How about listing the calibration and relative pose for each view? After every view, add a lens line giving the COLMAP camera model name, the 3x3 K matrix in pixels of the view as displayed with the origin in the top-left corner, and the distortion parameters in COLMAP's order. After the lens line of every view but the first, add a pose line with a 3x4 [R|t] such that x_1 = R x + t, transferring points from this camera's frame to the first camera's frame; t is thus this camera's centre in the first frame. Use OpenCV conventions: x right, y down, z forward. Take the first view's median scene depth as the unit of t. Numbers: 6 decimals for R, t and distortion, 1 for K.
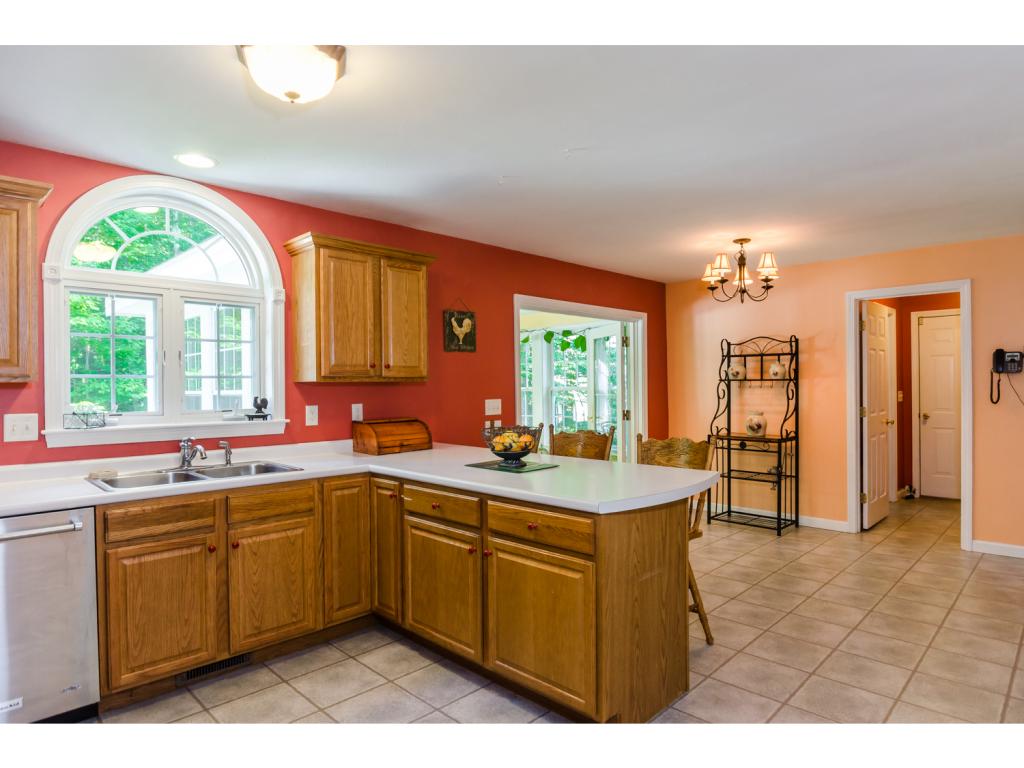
lens RADIAL K [[594.6, 0, 531.9], [0, 594.6, 383.7], [0, 0, 1]] dist [-0.026749, 0.001086]
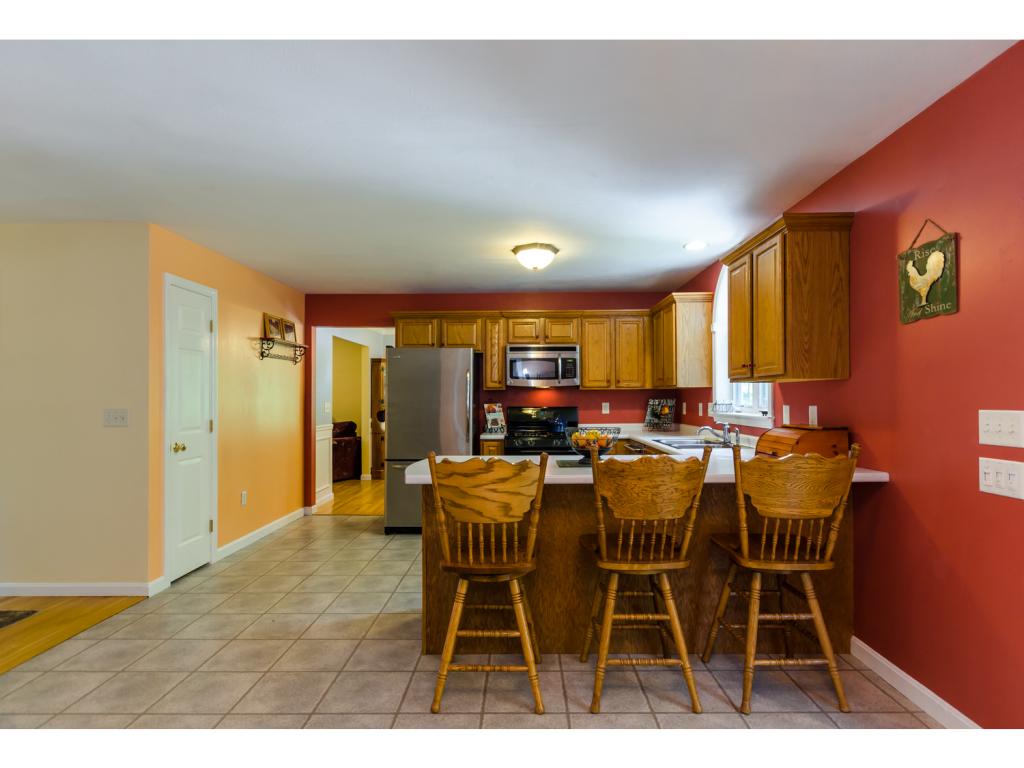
lens RADIAL K [[523.7, 0, 521.2], [0, 523.7, 395.0], [0, 0, 1]] dist [-0.000414, -0.001461]
pose [[-0.727900, 0.007901, -0.685638, 0.613703], [0.012630, 0.999918, -0.001885, 0.015587], [0.685567, -0.010032, -0.727940, 1.404641]]
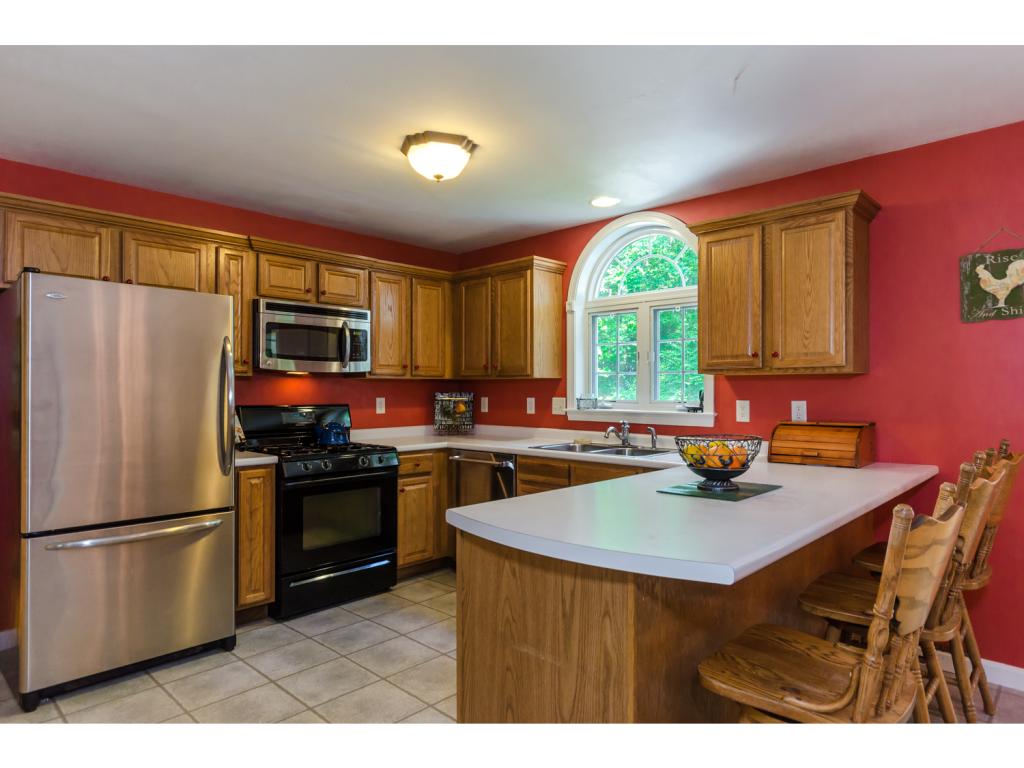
lens RADIAL K [[607.1, 0, 519.5], [0, 607.1, 384.8], [0, 0, 1]] dist [0.000059, -0.003353]
pose [[0.003254, 0.000805, -0.999994, 0.609756], [0.001588, 0.999998, 0.000811, 0.011106], [0.999993, -0.001591, 0.003253, 0.671722]]
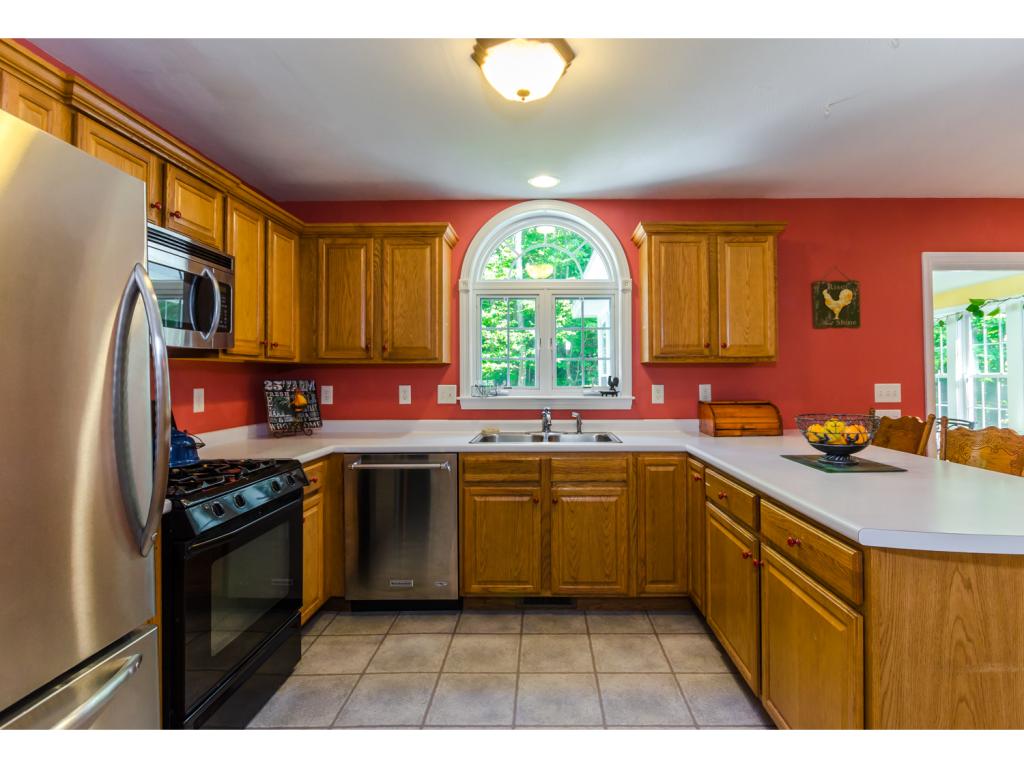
lens RADIAL K [[527.9, 0, 540.5], [0, 527.9, 368.0], [0, 0, 1]] dist [-0.006088, -0.000411]
pose [[0.688641, -0.004529, -0.725089, 0.180383], [-0.001931, 0.999965, -0.008079, 0.015120], [0.725100, 0.006964, 0.688608, 0.198749]]
